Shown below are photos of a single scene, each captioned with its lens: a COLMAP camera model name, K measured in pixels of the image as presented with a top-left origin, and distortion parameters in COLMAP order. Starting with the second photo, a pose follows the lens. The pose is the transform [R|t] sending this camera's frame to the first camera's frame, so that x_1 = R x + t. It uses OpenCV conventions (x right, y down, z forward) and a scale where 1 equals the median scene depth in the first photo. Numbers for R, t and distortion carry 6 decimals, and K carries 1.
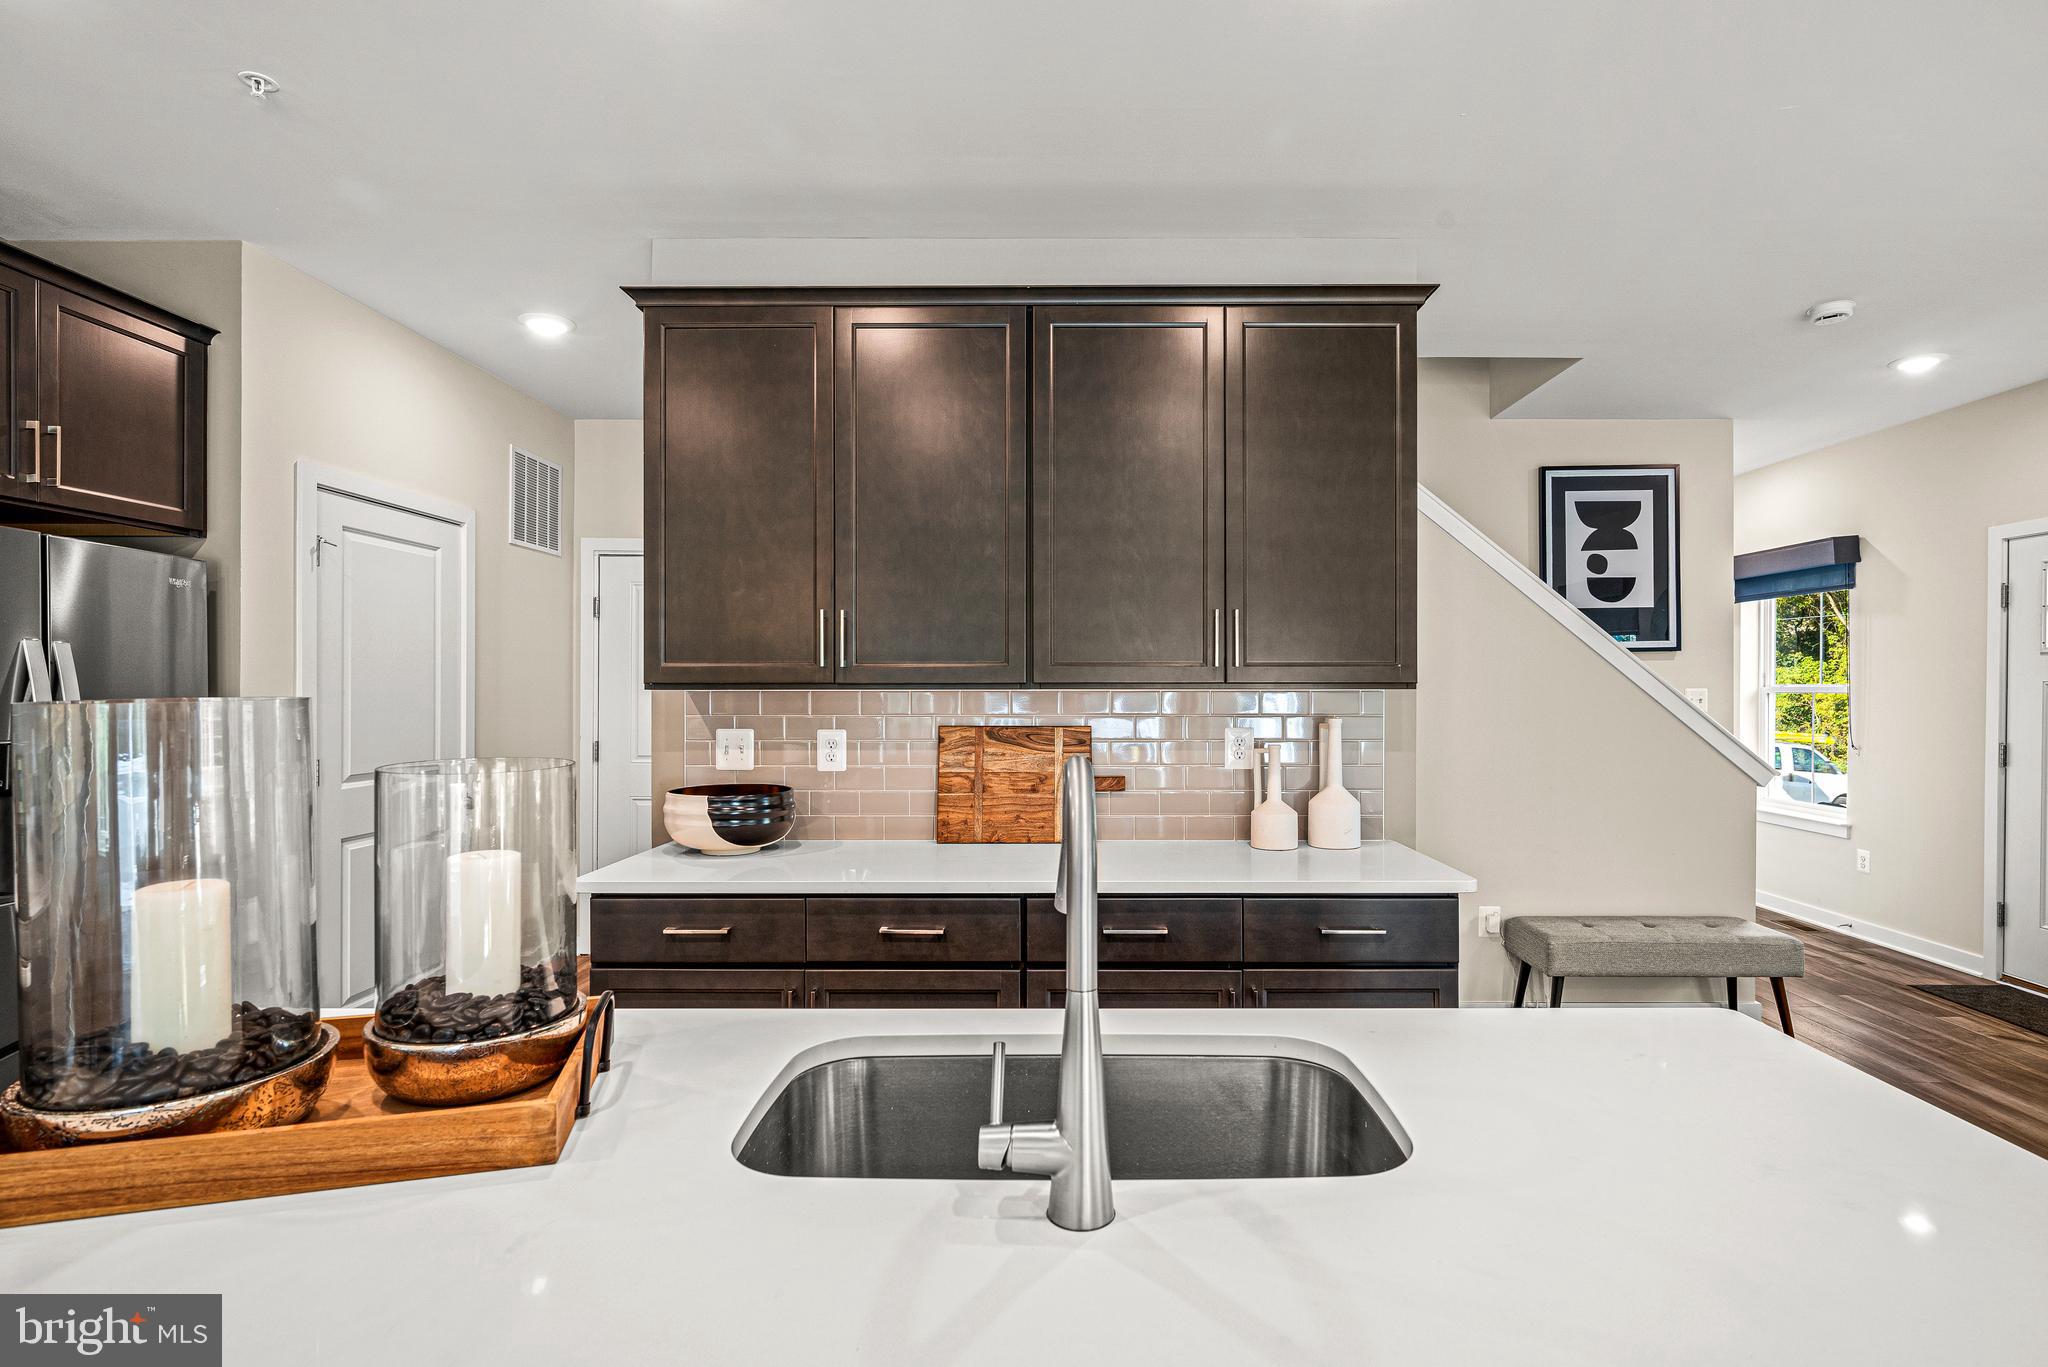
lens RADIAL K [[1005.1, 0, 1059.6], [0, 1005.1, 692.5], [0, 0, 1]] dist [-0.004340, 0.000116]
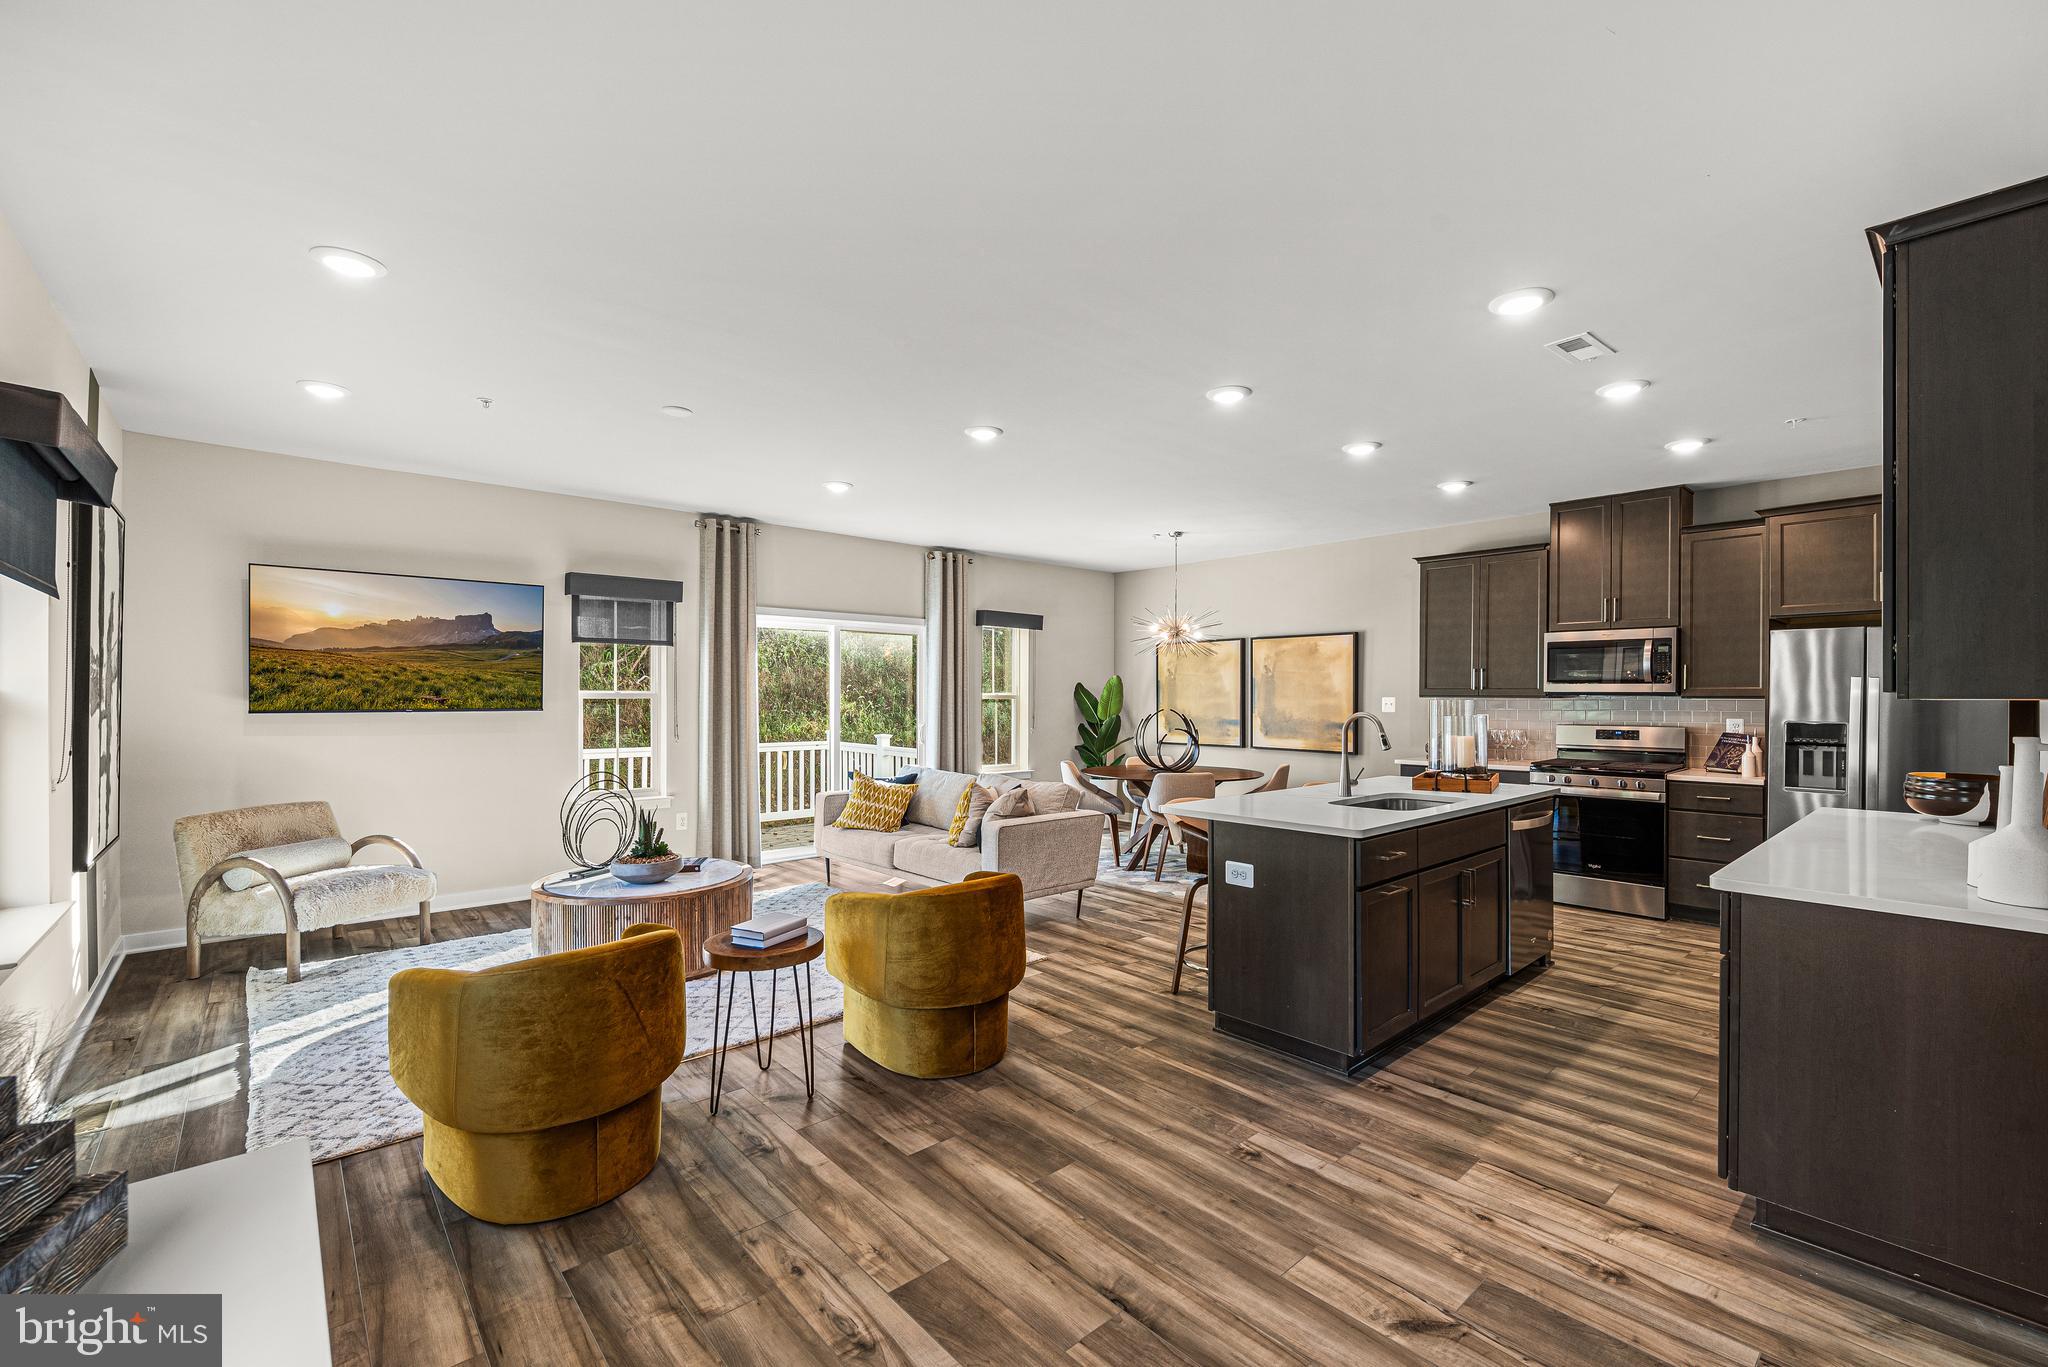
lens RADIAL K [[865.1, 0, 1029.6], [0, 865.1, 694.2], [0, 0, 1]] dist [0.000092, -0.000231]
pose [[-0.746334, -0.005629, -0.665547, 1.269317], [-0.006052, 0.999980, -0.001671, -0.000466], [0.665544, 0.002781, -0.746354, 0.973220]]
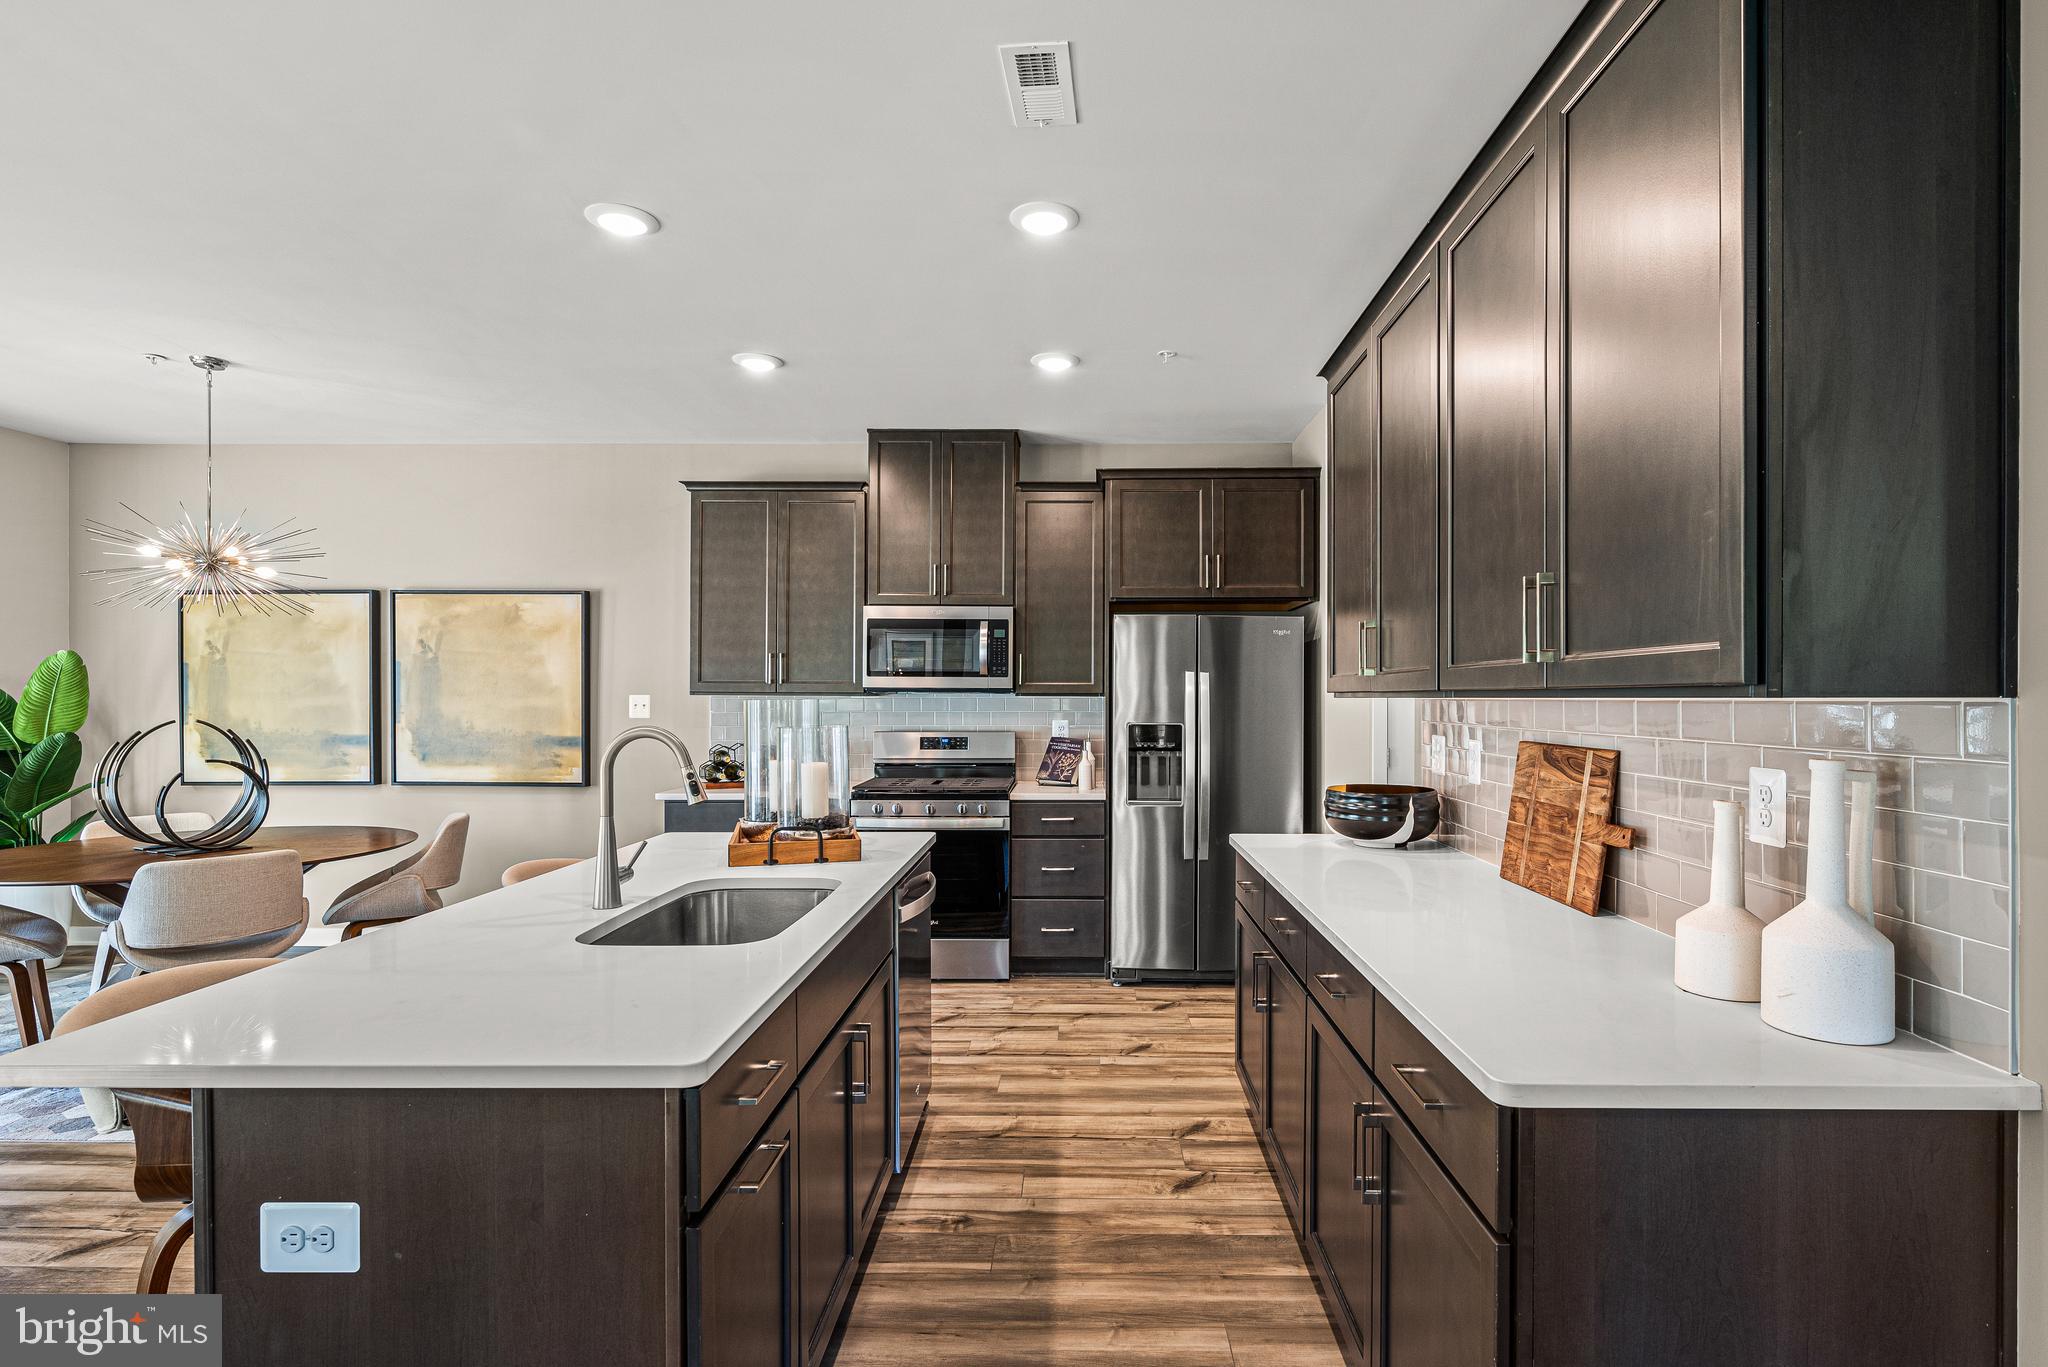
lens RADIAL K [[1005.1, 0, 1079.5], [0, 1005.1, 702.7], [0, 0, 1]] dist [-0.004340, 0.000116]
pose [[-0.001159, 0.005236, -0.999986, 0.731072], [-0.004629, 0.999976, 0.005241, -0.001366], [0.999989, 0.004635, -0.001134, 0.636765]]
